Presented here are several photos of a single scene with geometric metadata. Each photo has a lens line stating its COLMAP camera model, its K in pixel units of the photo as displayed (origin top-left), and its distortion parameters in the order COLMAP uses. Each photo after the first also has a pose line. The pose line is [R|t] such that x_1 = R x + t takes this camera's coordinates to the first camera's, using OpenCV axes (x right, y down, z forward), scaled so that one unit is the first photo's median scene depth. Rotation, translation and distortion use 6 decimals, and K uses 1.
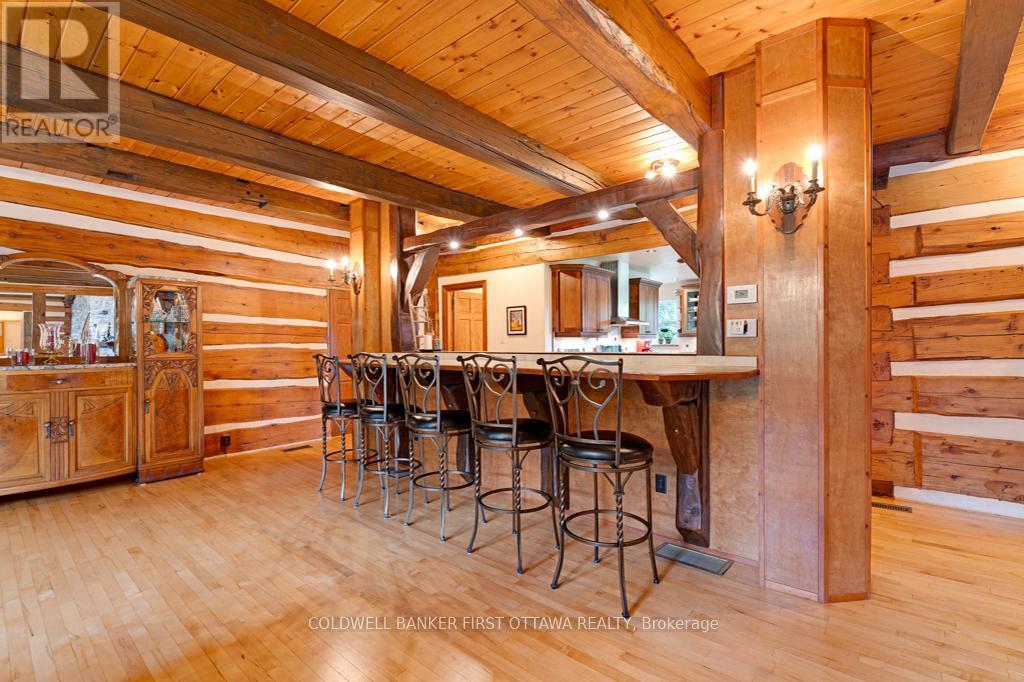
lens RADIAL K [[472.7, 0, 512.0], [0, 472.7, 341.0], [0, 0, 1]] dist [-0.000518, -0.000209]
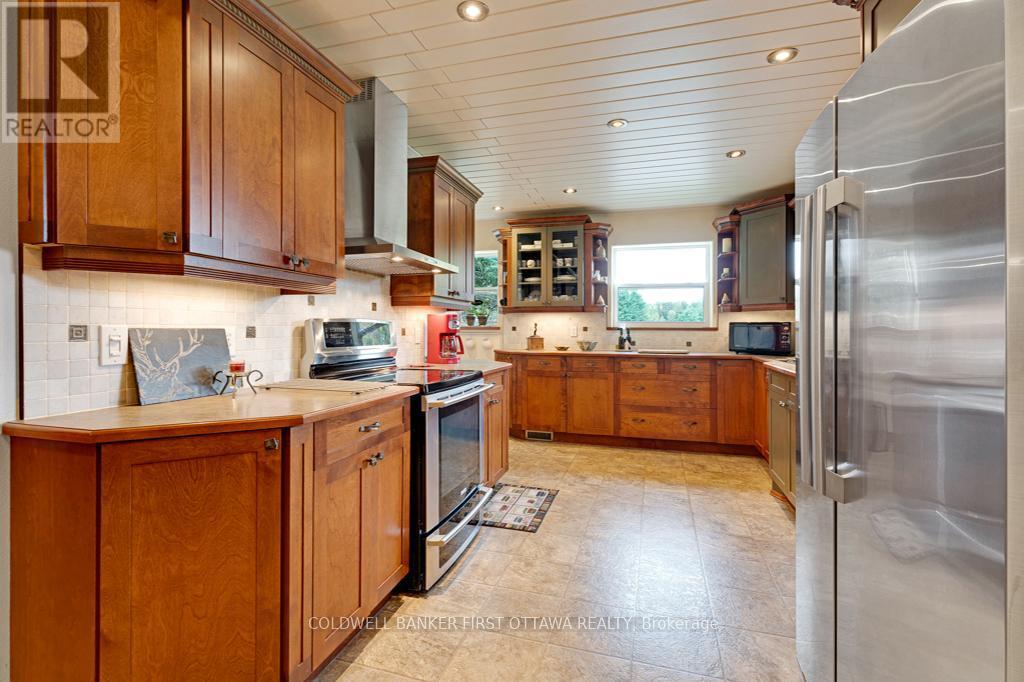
lens RADIAL K [[461.9, 0, 511.8], [0, 461.9, 345.1], [0, 0, 1]] dist [-0.000915, 0.000108]
pose [[0.909233, -0.000119, 0.416287, 0.158194], [-0.015058, 0.999336, 0.033175, 0.013516], [-0.416015, -0.036432, 0.908628, 0.583966]]
